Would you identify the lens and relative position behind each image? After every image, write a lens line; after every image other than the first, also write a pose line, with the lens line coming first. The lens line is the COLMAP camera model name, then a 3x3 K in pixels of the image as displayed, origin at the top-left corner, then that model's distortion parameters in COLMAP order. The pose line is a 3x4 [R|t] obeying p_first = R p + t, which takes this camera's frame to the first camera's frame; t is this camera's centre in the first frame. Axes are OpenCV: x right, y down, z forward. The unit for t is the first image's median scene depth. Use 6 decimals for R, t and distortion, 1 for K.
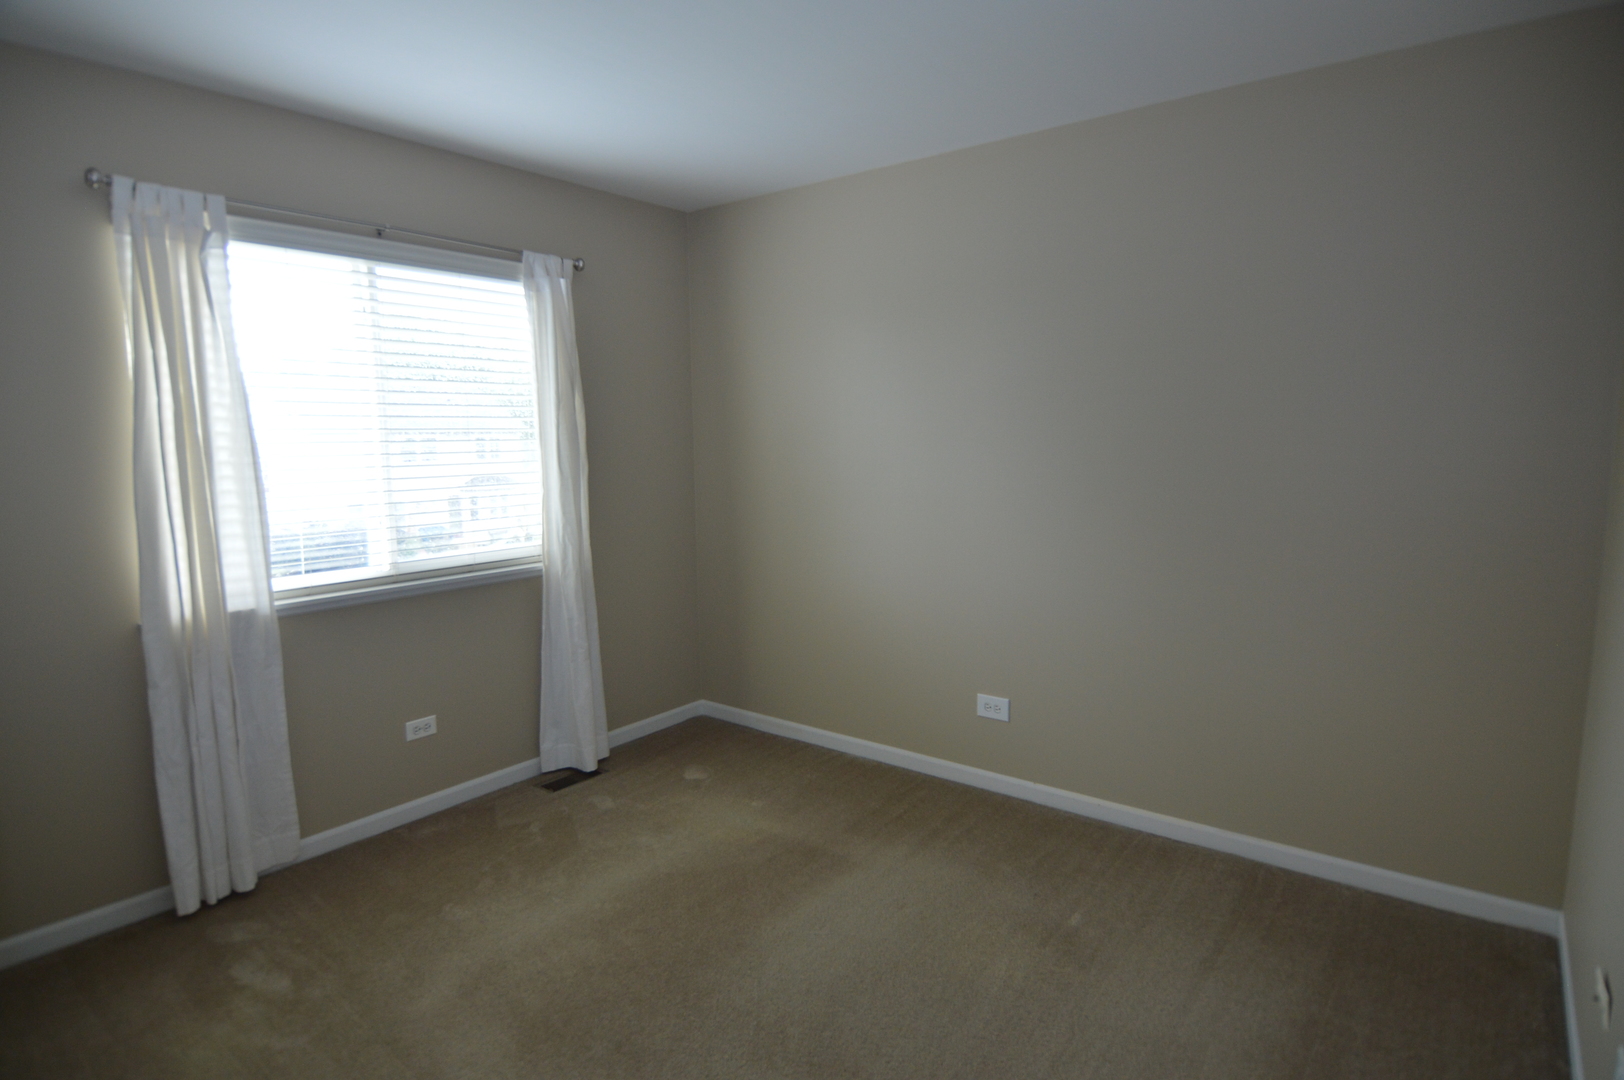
lens RADIAL K [[865.2, 0, 812.0], [0, 865.2, 540.0], [0, 0, 1]] dist [0.005756, -0.020576]
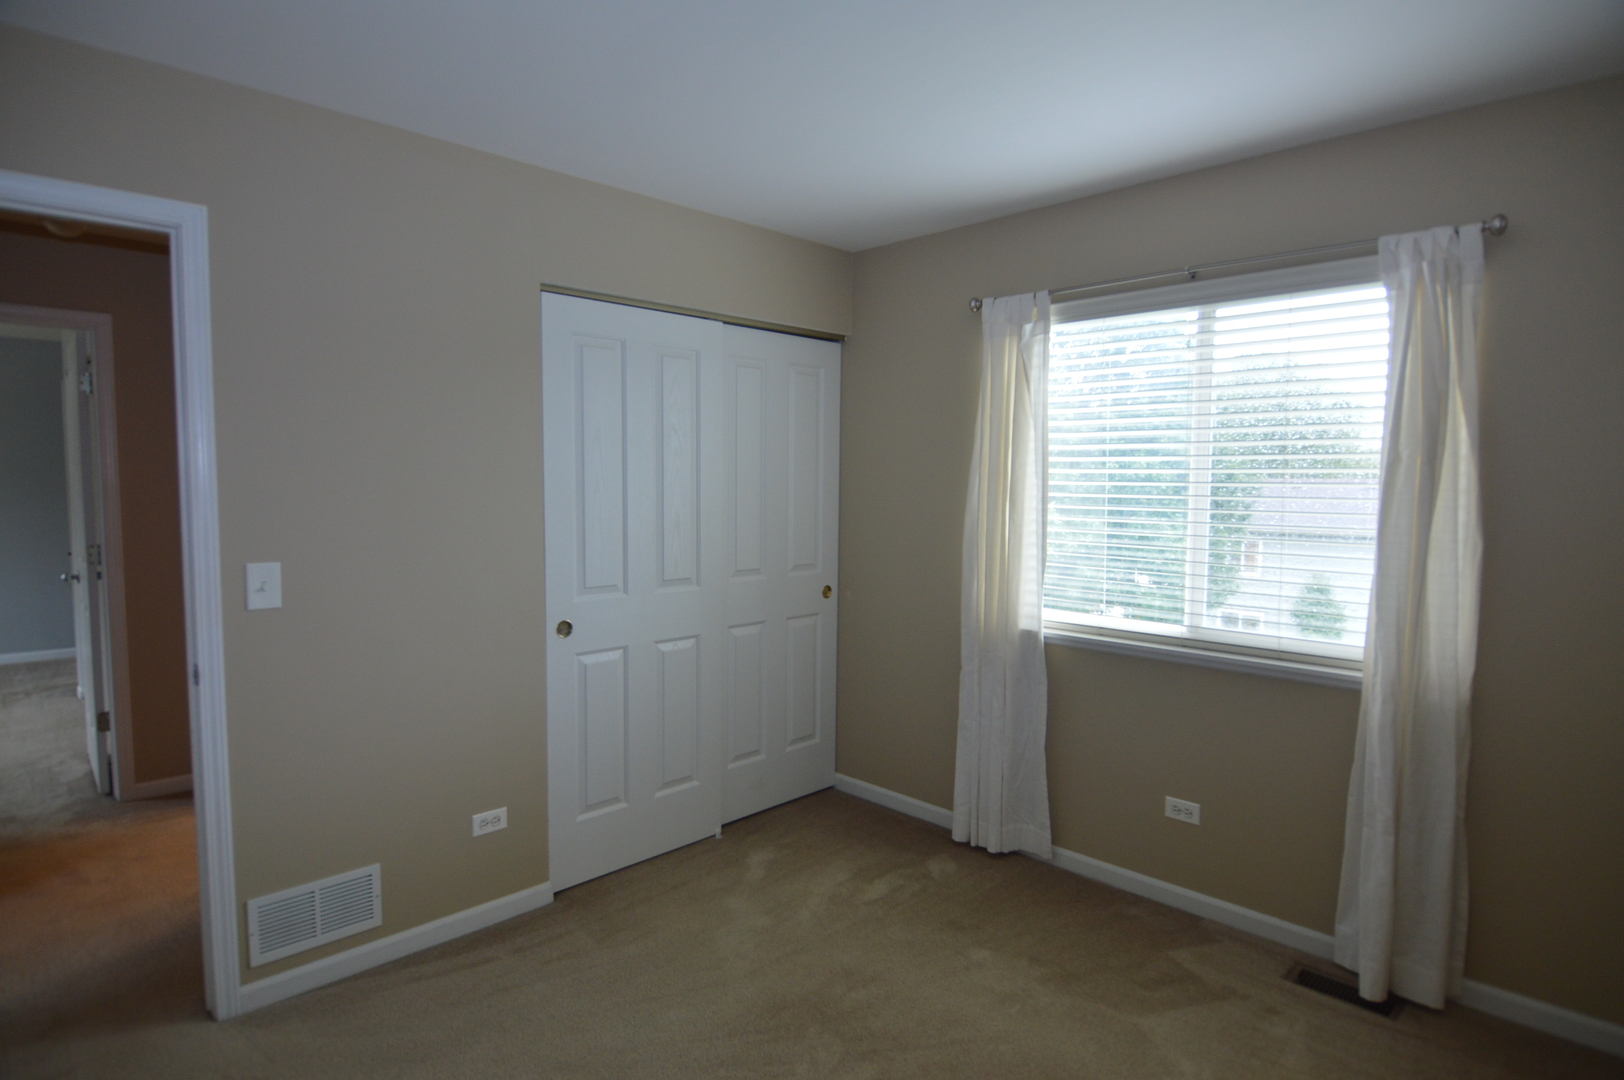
lens RADIAL K [[865.2, 0, 812.0], [0, 865.2, 540.0], [0, 0, 1]] dist [0.005756, -0.020576]
pose [[-0.116801, 0.072237, -0.990525, 0.508394], [-0.131895, 0.987389, 0.087561, -0.097378], [0.984358, 0.140873, -0.105800, 0.729441]]
